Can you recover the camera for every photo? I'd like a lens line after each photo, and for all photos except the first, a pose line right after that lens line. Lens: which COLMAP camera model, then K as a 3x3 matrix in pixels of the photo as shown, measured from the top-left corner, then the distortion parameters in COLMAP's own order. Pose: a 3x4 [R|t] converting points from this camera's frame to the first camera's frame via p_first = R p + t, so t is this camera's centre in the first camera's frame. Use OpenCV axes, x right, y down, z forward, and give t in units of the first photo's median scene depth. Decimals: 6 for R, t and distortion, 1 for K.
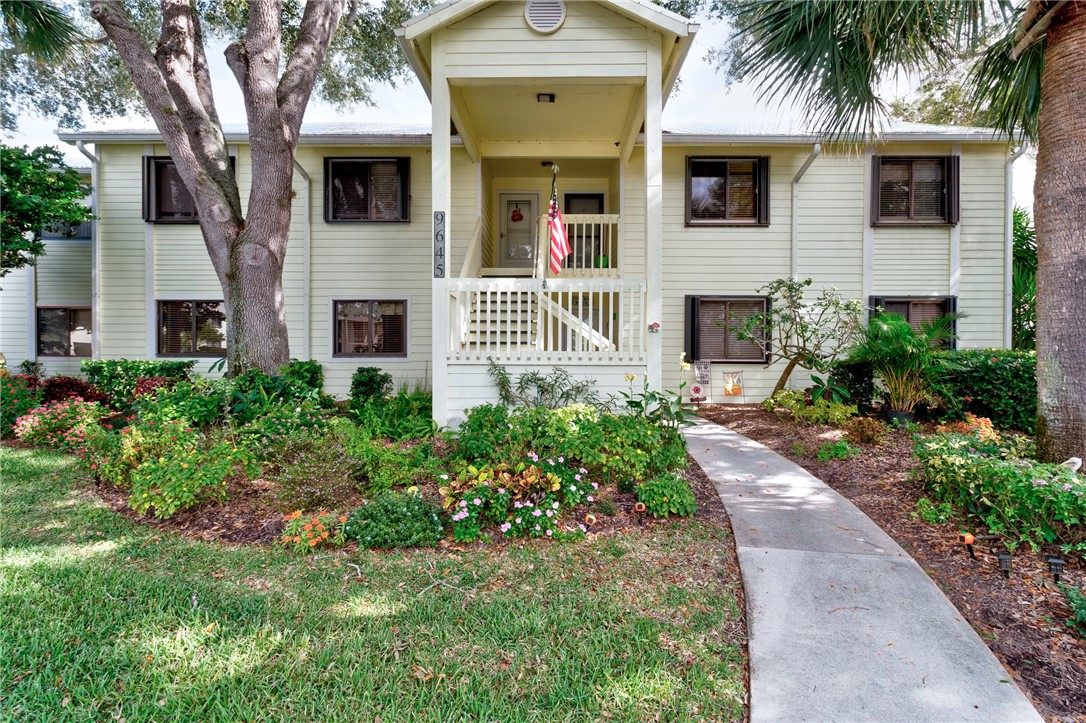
lens RADIAL K [[518.7, 0, 545.1], [0, 518.7, 362.9], [0, 0, 1]] dist [0.002183, 0.000229]
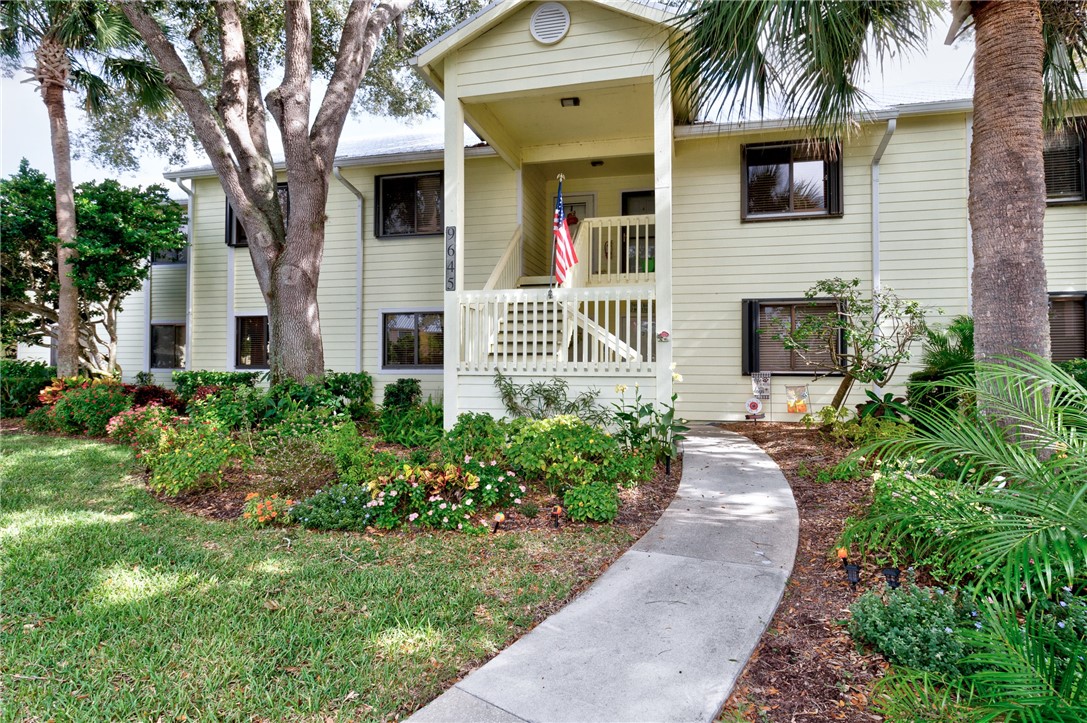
lens RADIAL K [[595.1, 0, 541.6], [0, 595.1, 360.3], [0, 0, 1]] dist [0.003622, -0.002059]
pose [[0.973572, -0.003181, -0.228356, 0.231576], [-0.003212, 0.999613, -0.027616, 0.005192], [0.228356, 0.027619, 0.973186, -0.097679]]
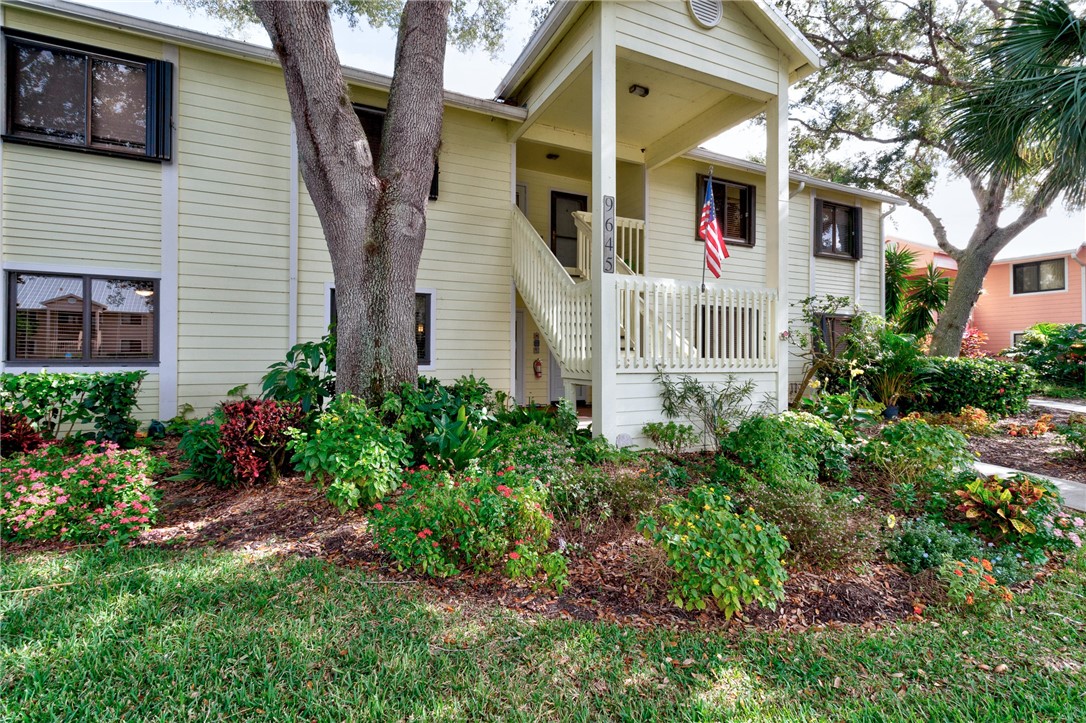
lens RADIAL K [[518.7, 0, 544.0], [0, 518.7, 360.1], [0, 0, 1]] dist [0.002183, 0.000229]
pose [[0.892197, -0.000399, 0.451646, -0.665691], [0.005938, 0.999924, -0.010846, -0.010162], [-0.451608, 0.012359, 0.892131, 0.272403]]
